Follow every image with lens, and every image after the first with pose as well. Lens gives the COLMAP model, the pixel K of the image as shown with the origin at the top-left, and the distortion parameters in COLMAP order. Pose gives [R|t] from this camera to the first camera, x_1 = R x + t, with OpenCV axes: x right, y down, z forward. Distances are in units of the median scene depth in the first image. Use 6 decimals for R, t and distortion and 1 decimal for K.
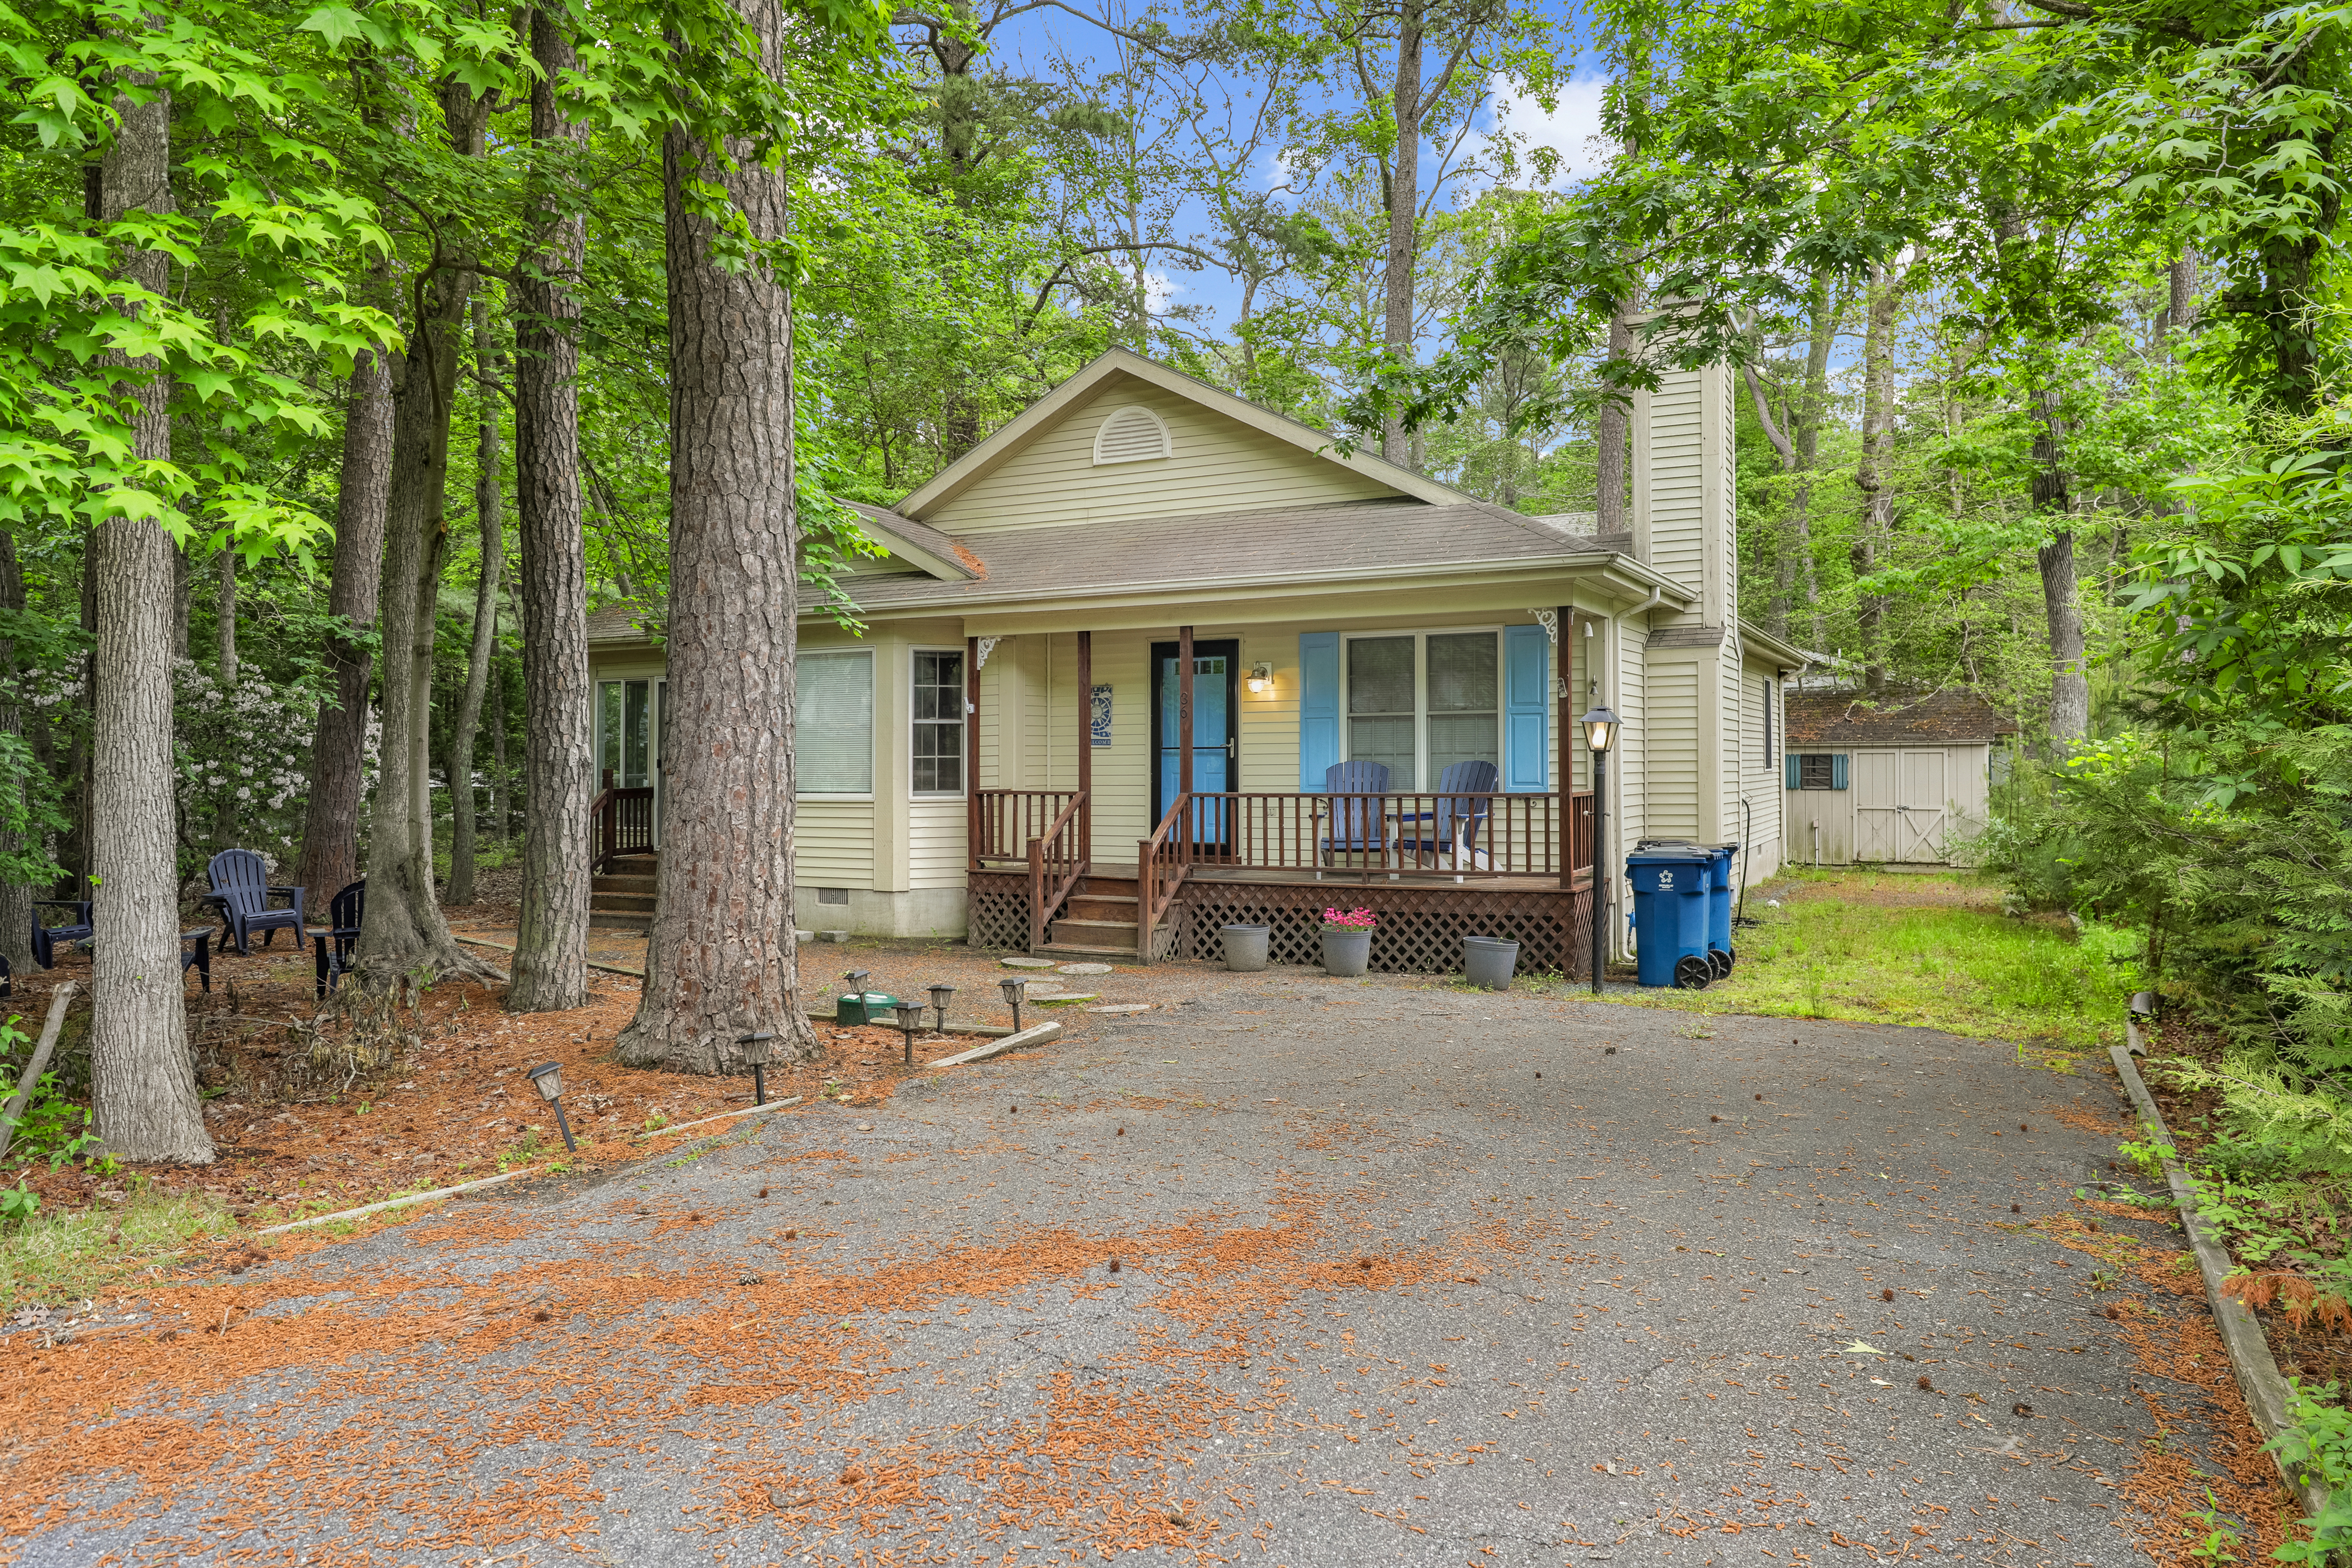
lens RADIAL K [[1623.5, 0, 1176.8], [0, 1623.5, 784.2], [0, 0, 1]] dist [-0.009342, -0.000229]
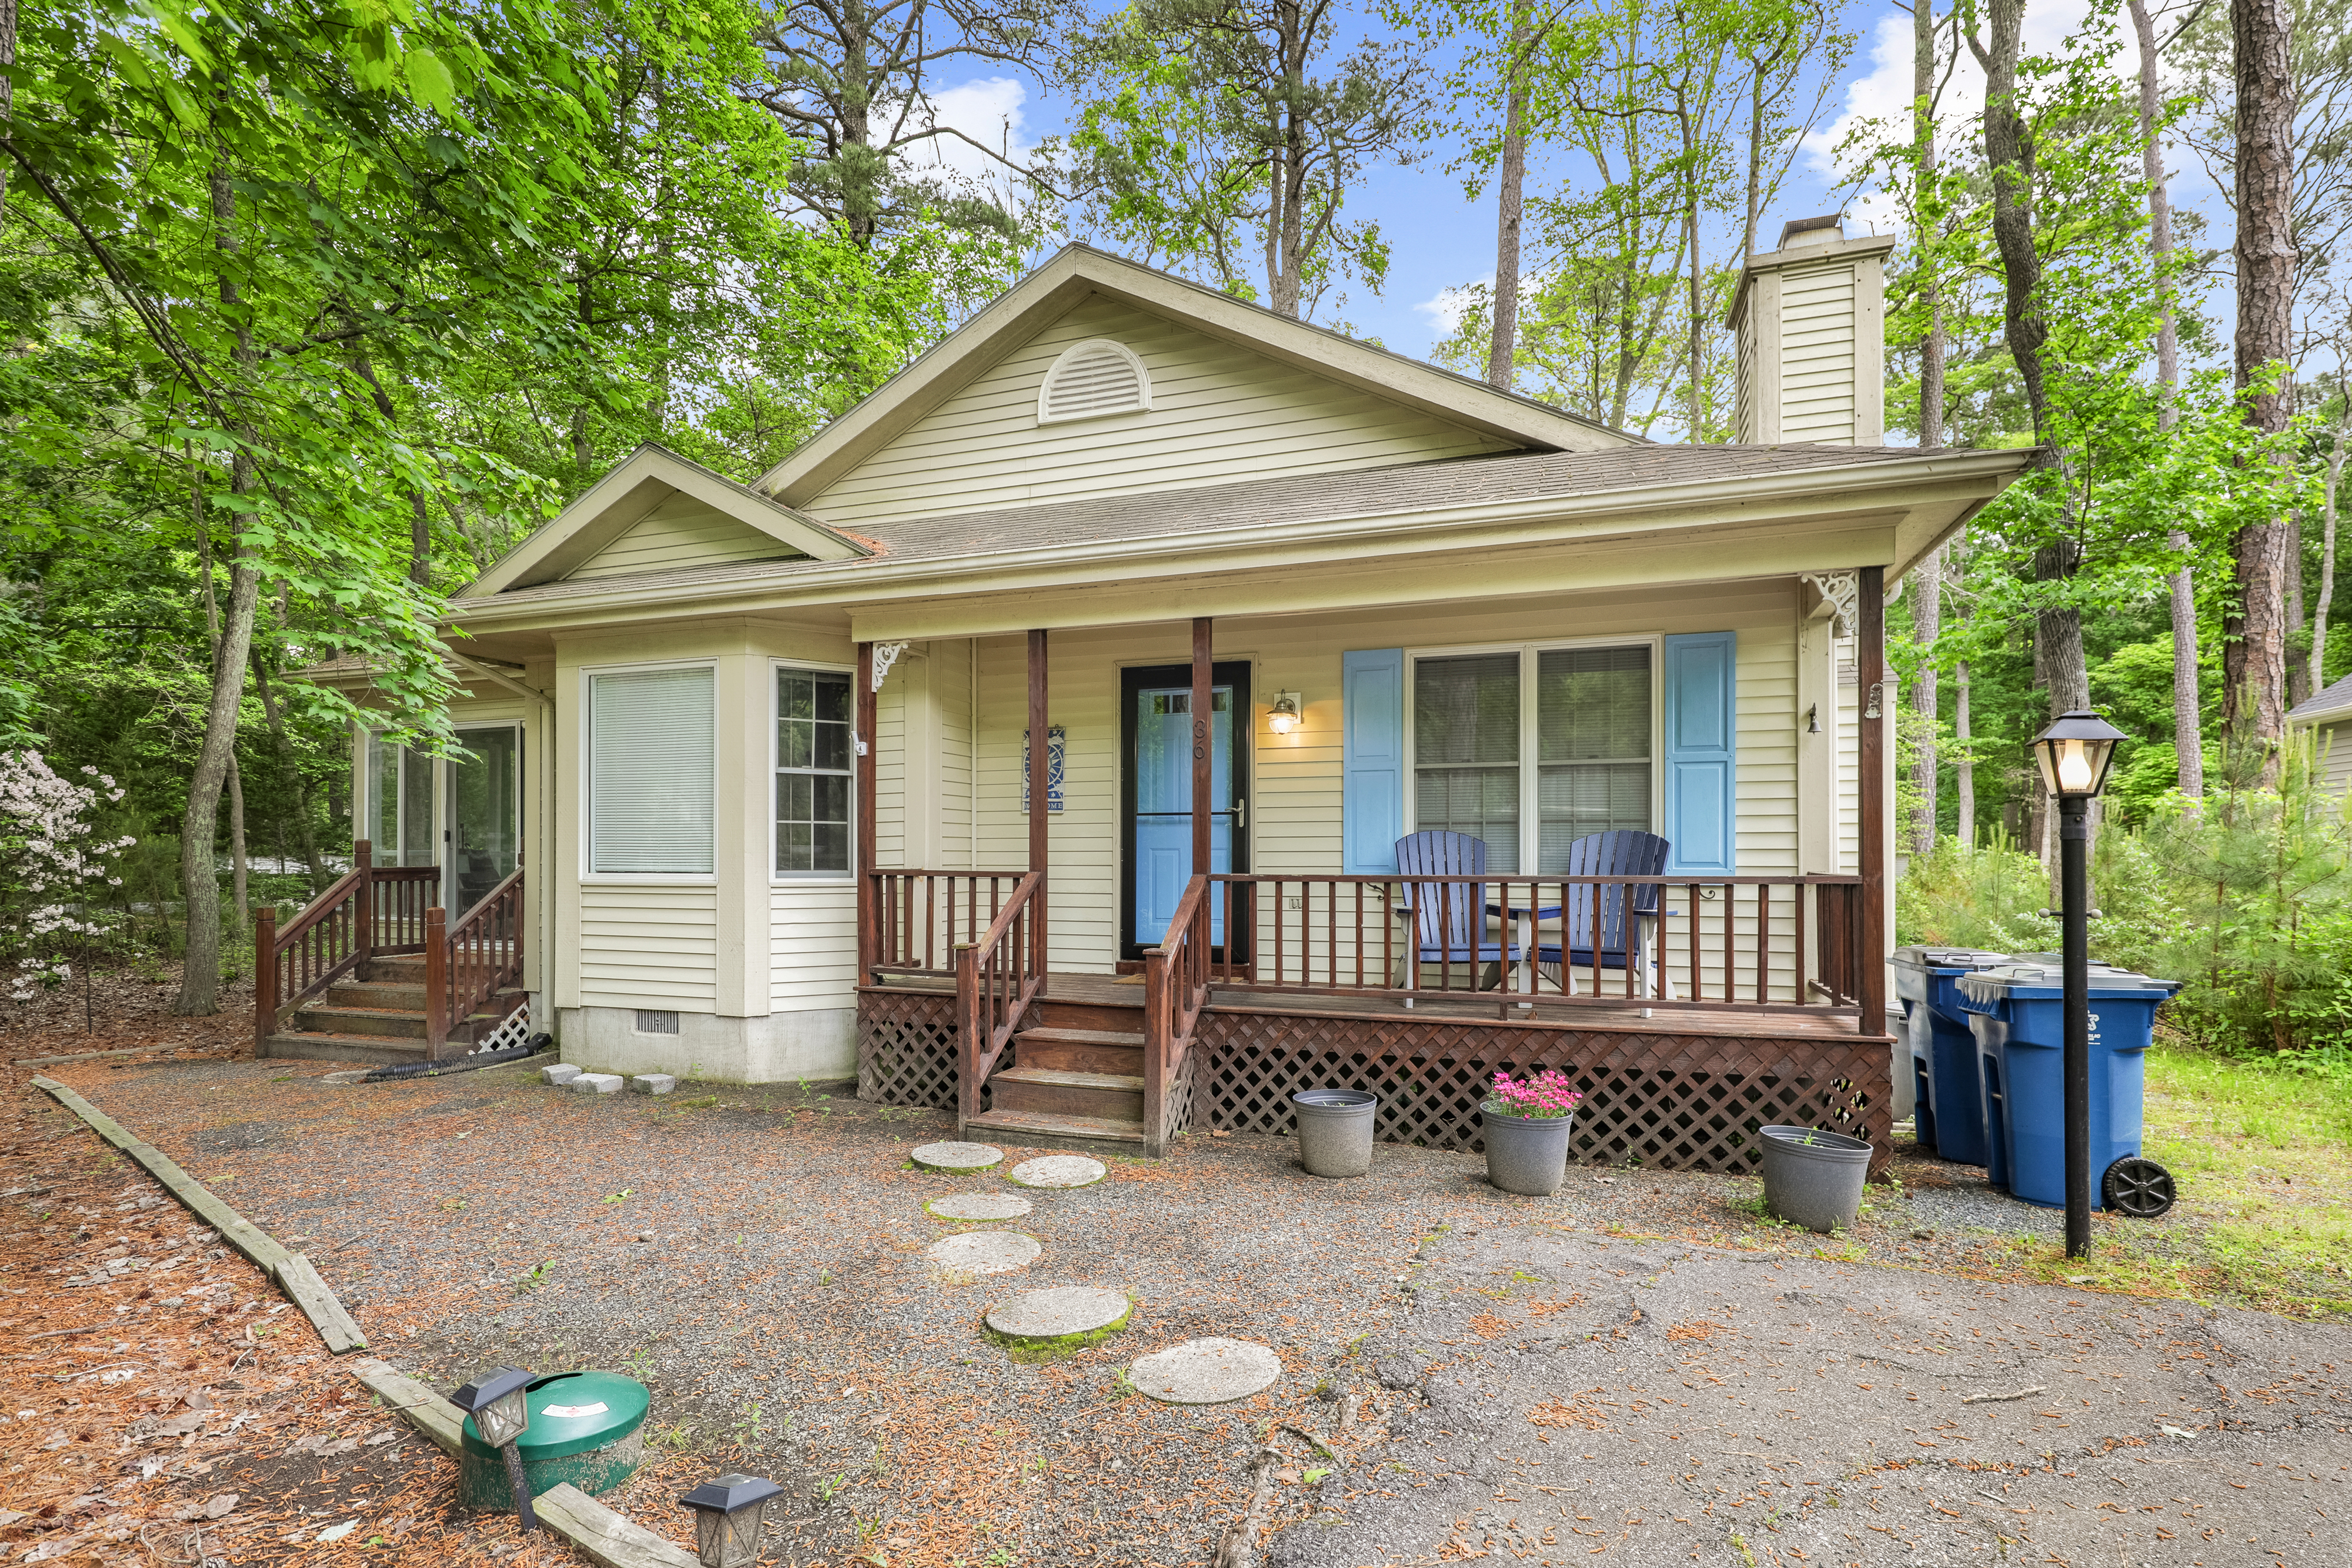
lens RADIAL K [[1032.0, 0, 1186.4], [0, 1032.0, 901.2], [0, 0, 1]] dist [0.000241, -0.000725]
pose [[0.986194, 0.002206, 0.165579, -0.065424], [-0.006188, 0.999704, 0.023535, 0.005936], [-0.165478, -0.024235, 0.985916, 0.557911]]
